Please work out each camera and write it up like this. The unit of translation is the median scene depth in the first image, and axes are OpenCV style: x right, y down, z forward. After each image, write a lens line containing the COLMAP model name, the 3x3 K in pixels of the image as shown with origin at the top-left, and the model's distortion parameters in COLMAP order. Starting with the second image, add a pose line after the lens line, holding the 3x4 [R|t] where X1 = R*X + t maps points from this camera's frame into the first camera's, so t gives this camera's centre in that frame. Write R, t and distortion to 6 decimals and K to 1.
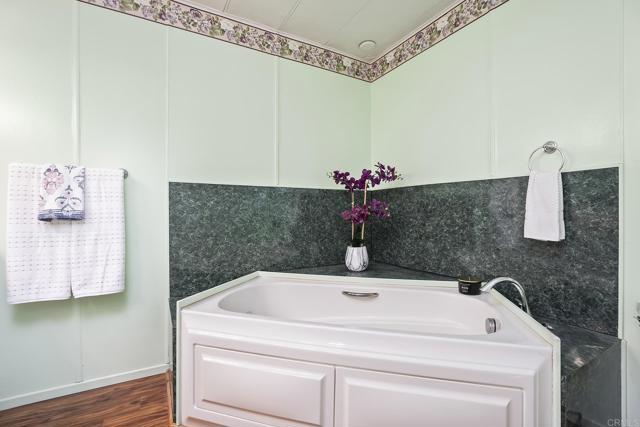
lens RADIAL K [[293.2, 0, 316.9], [0, 293.2, 209.5], [0, 0, 1]] dist [-0.029127, 0.000673]
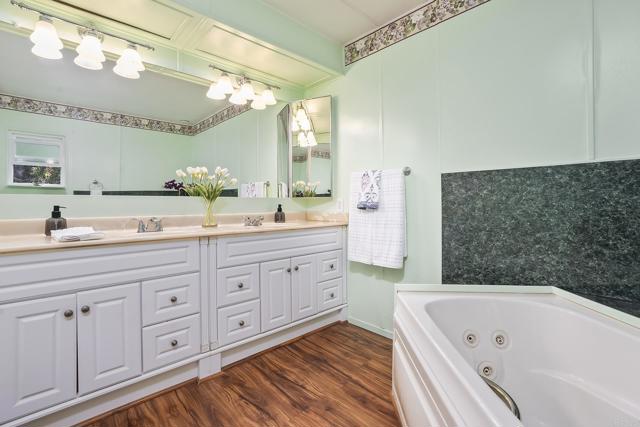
lens RADIAL K [[293.2, 0, 316.9], [0, 293.2, 209.5], [0, 0, 1]] dist [-0.029127, 0.000673]
pose [[0.225532, 0.004881, -0.974224, 0.380402], [-0.004071, 0.999983, 0.004068, 0.028047], [0.974227, 0.003049, 0.225548, 0.321004]]
